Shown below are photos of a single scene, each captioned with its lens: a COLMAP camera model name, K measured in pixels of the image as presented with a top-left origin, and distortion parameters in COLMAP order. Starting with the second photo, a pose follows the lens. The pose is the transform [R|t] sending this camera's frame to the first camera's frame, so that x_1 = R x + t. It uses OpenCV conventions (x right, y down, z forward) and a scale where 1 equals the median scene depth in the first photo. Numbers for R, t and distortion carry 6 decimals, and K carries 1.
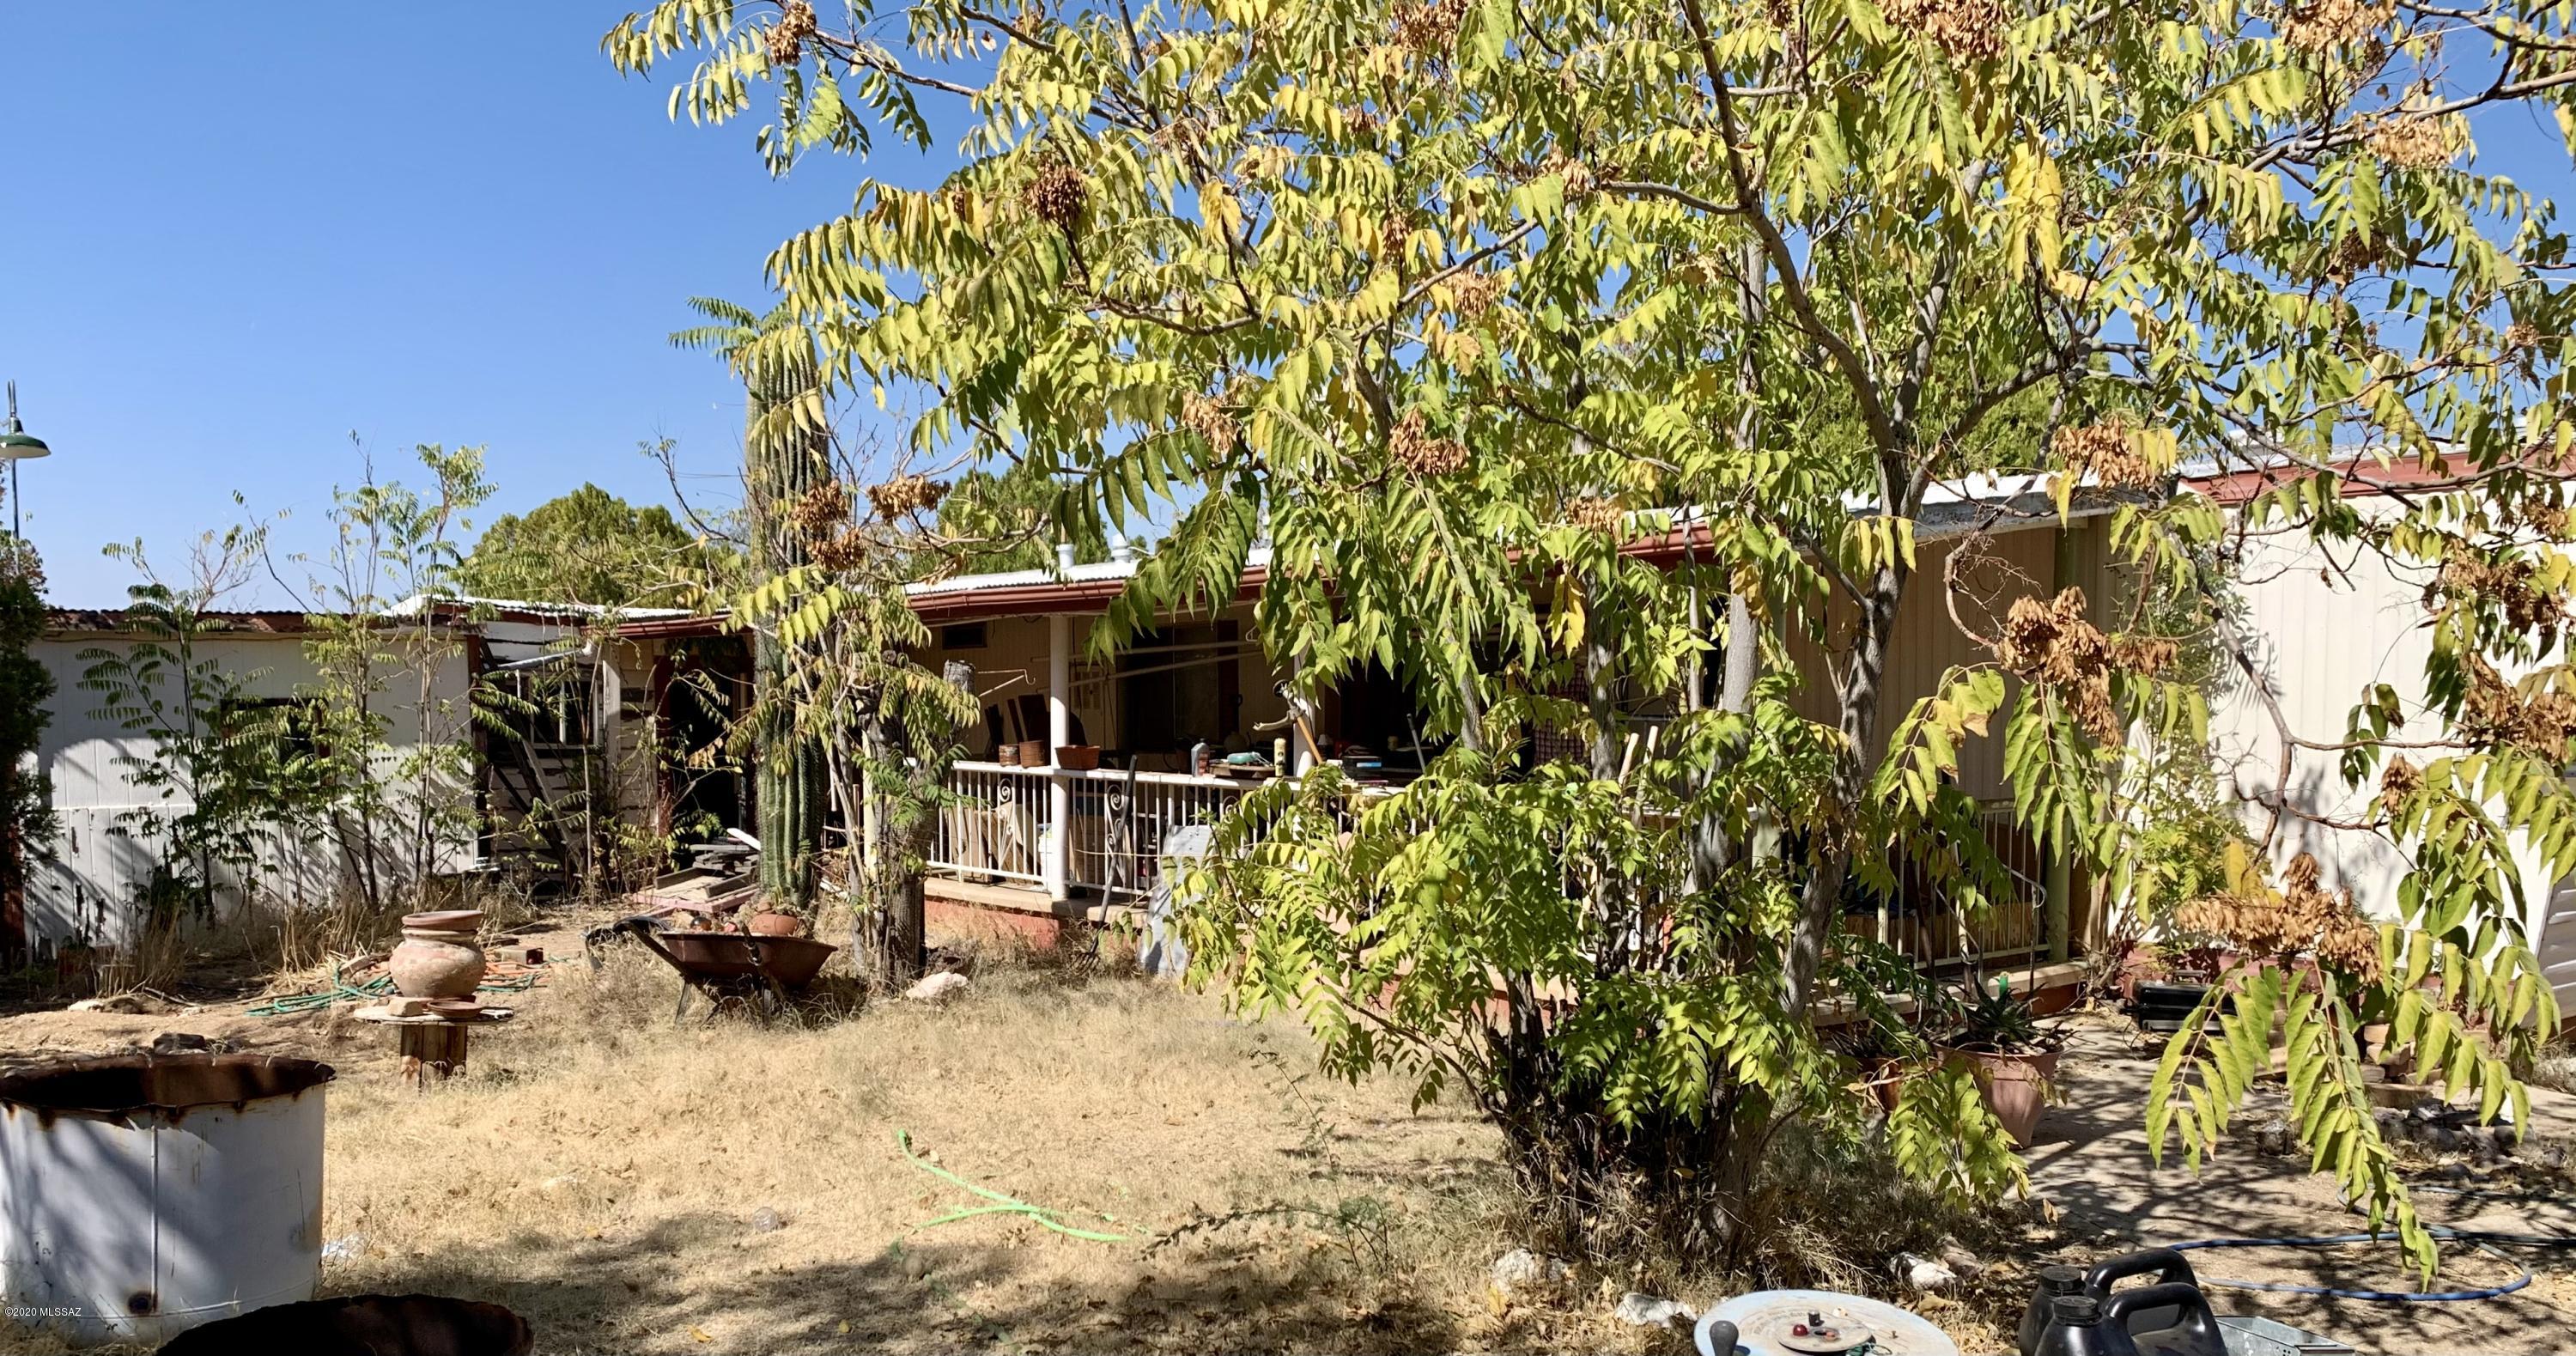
lens RADIAL K [[2023.0, 0, 1287.8], [0, 2023.0, 691.9], [0, 0, 1]] dist [0.001567, -0.001618]
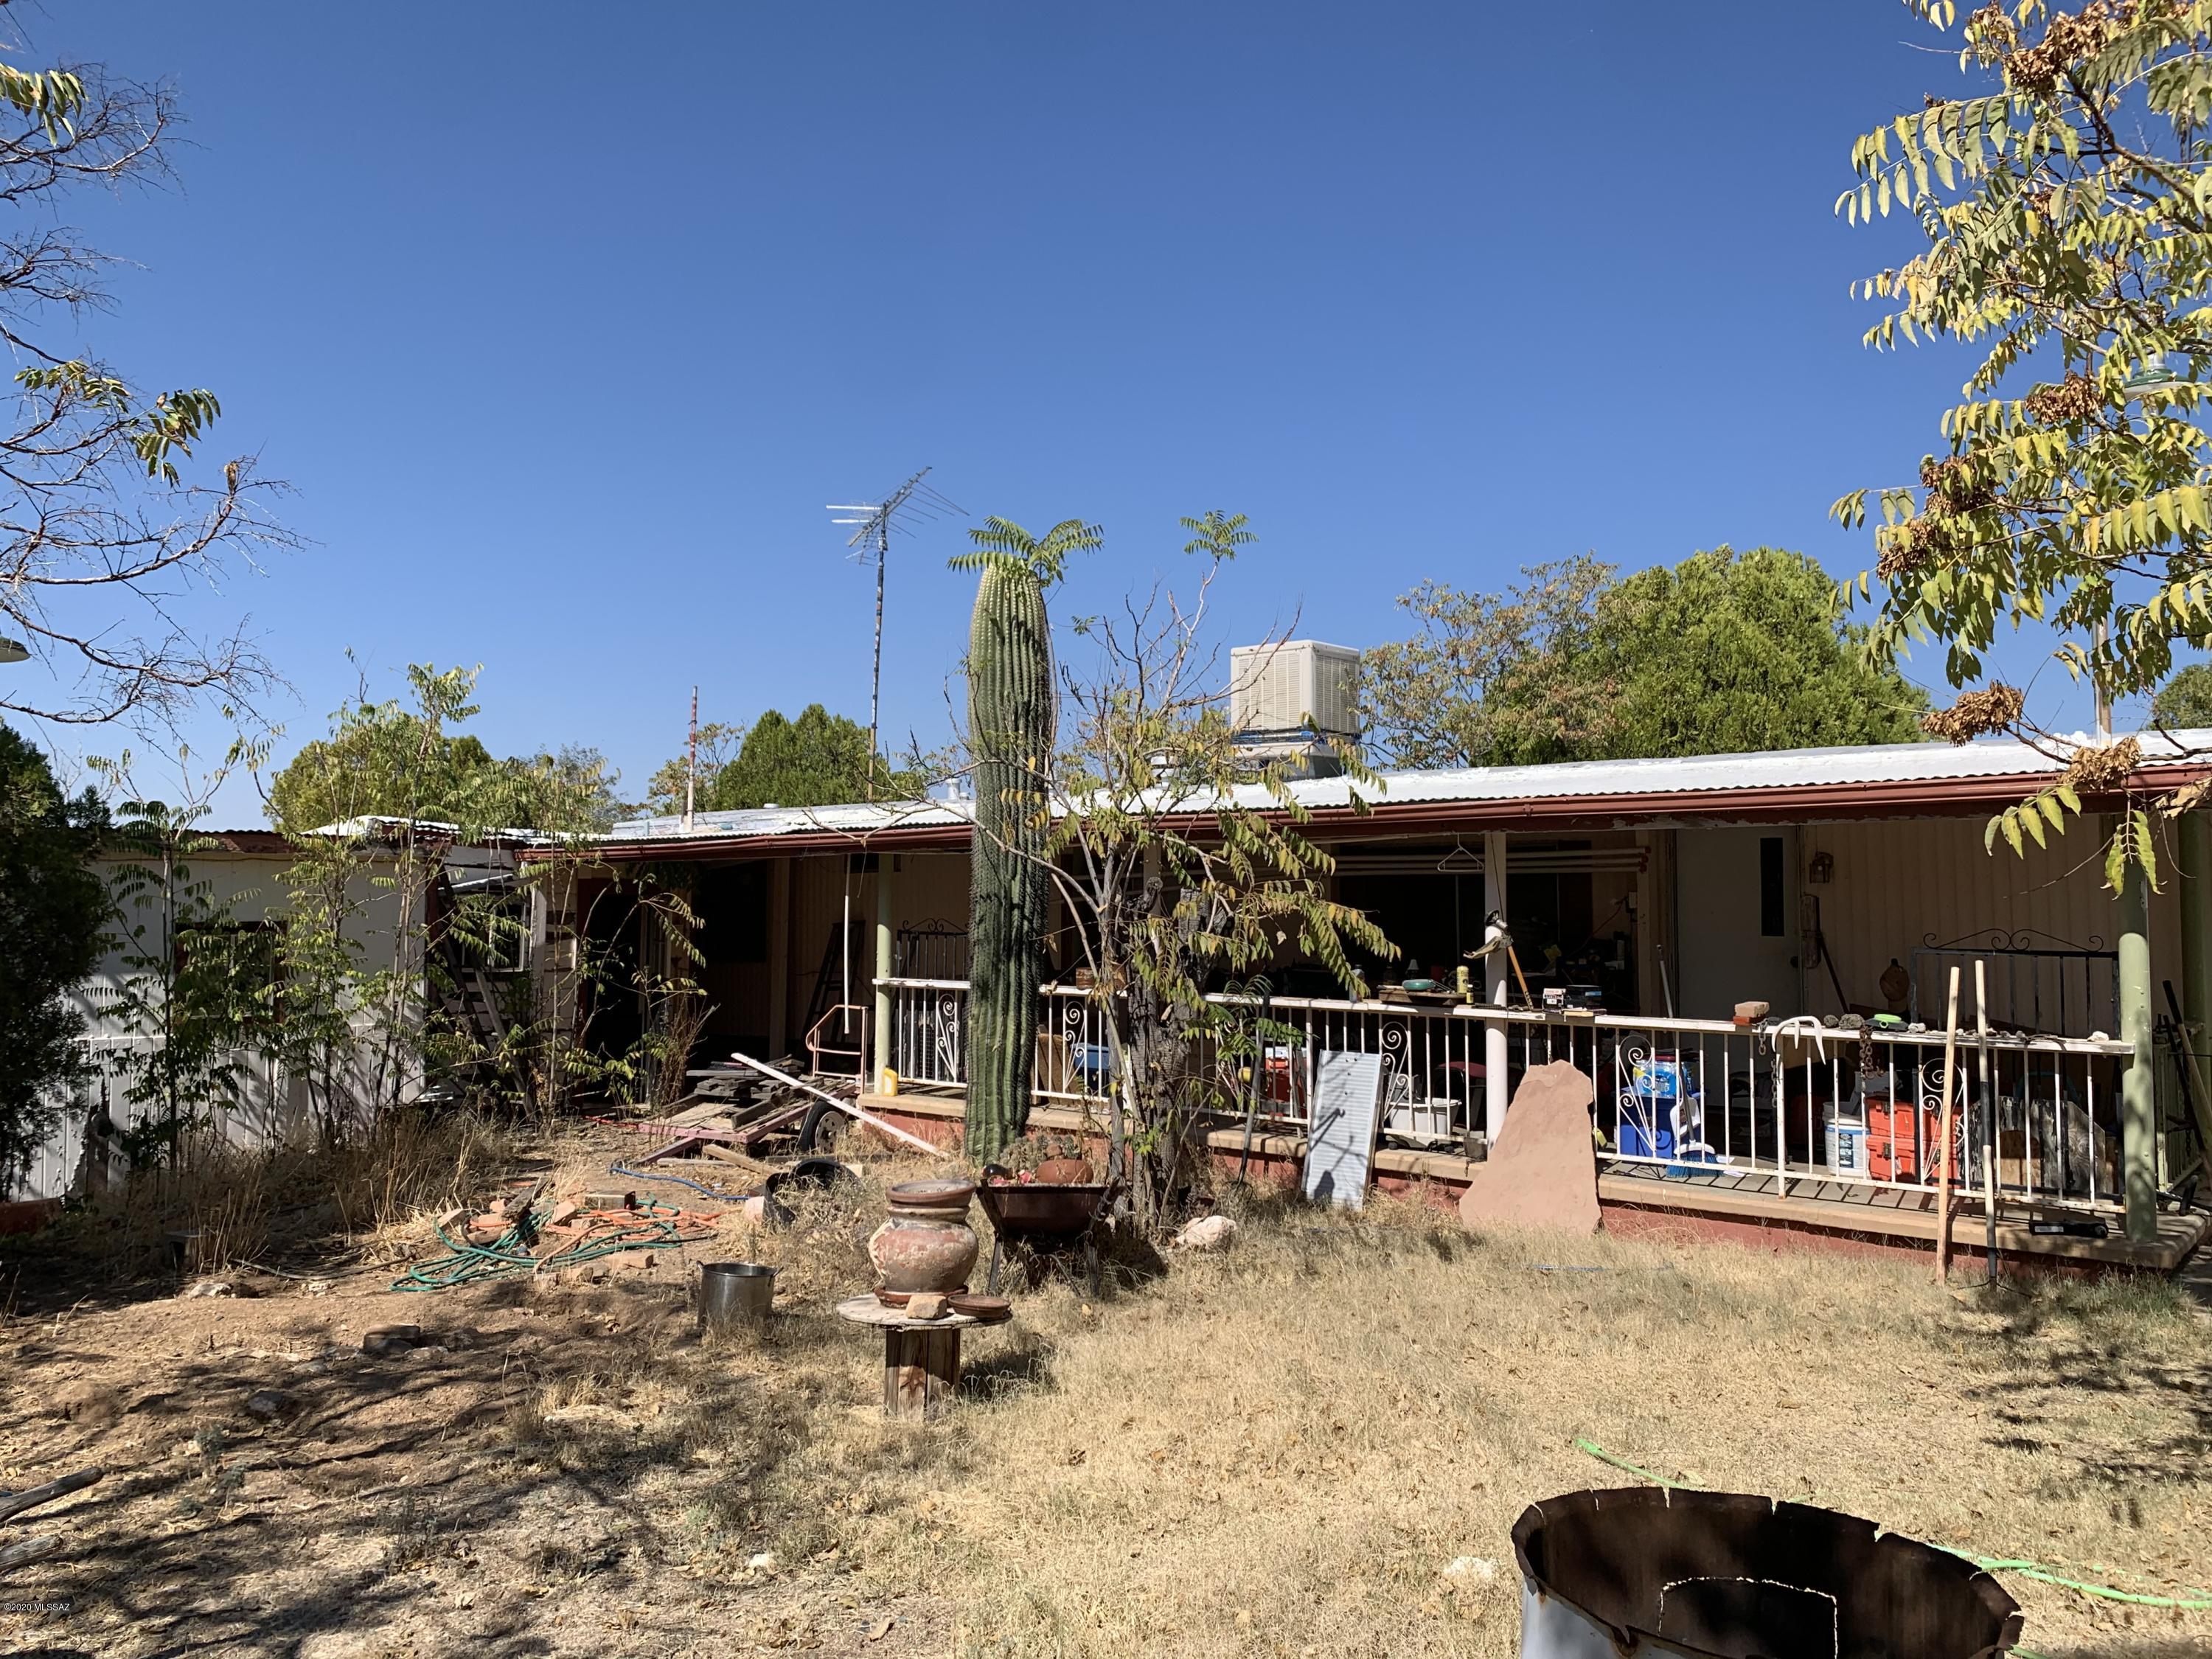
lens RADIAL K [[1656.3, 0, 1106.4], [0, 1656.3, 815.8], [0, 0, 1]] dist [0.011153, -0.000419]
pose [[0.984592, 0.012213, 0.174440, -0.257307], [-0.001664, 0.998167, -0.060490, -0.000500], [-0.174860, 0.059268, 0.982808, 0.171824]]
